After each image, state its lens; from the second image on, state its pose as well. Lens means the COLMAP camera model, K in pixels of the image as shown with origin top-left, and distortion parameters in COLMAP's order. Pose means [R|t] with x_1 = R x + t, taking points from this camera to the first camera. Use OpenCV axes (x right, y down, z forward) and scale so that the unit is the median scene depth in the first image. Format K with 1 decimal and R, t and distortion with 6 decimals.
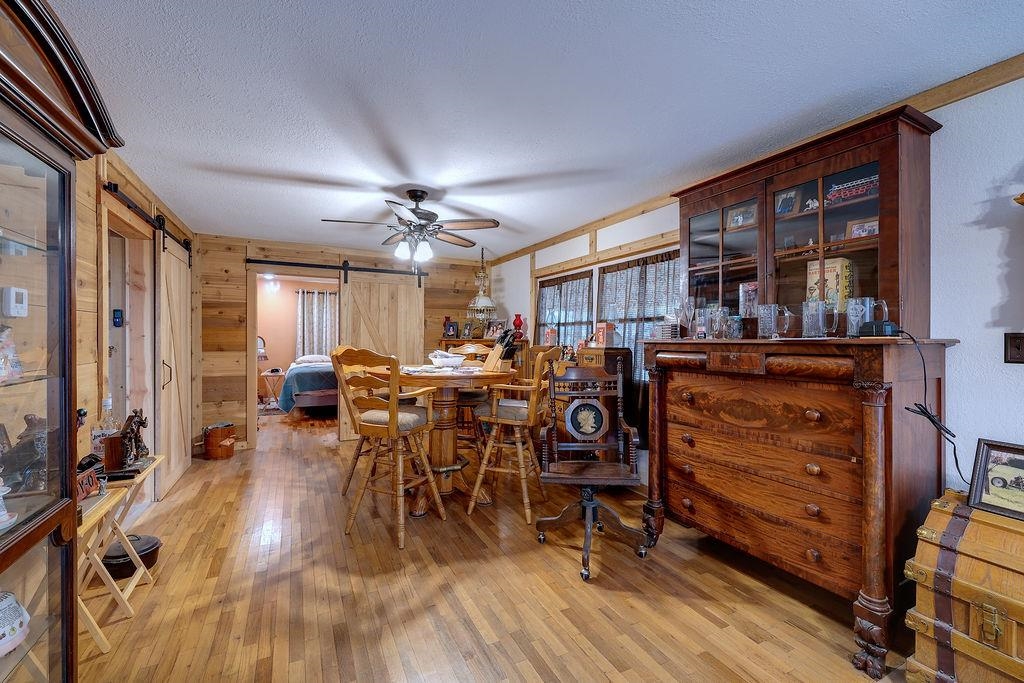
lens RADIAL K [[433.0, 0, 516.6], [0, 433.0, 338.6], [0, 0, 1]] dist [0.001632, -0.000207]
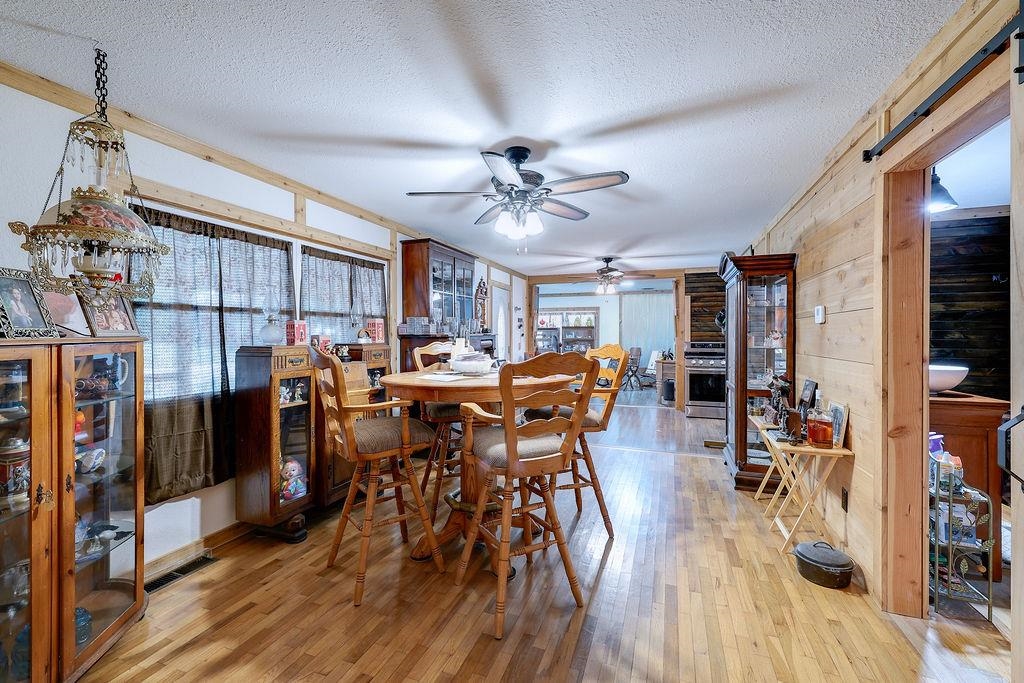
lens RADIAL K [[433.0, 0, 513.0], [0, 433.0, 341.1], [0, 0, 1]] dist [0.001632, -0.000207]
pose [[-0.680620, -0.014164, 0.732500, -0.677270], [-0.000947, 0.999829, 0.018454, -0.002602], [-0.732636, 0.011866, -0.680517, 1.300521]]
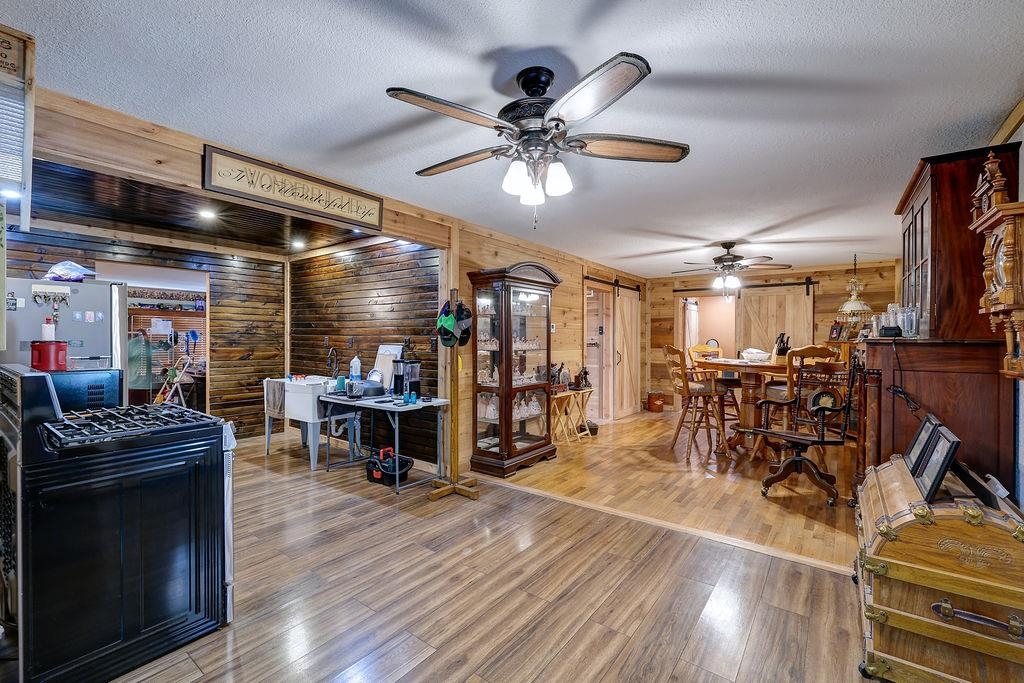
lens RADIAL K [[433.0, 0, 508.1], [0, 433.0, 340.9], [0, 0, 1]] dist [0.001632, -0.000207]
pose [[0.440368, 0.000960, -0.897817, 0.671983], [-0.003441, 0.999994, -0.000618, 0.005736], [0.897811, 0.003361, 0.440368, -0.296100]]
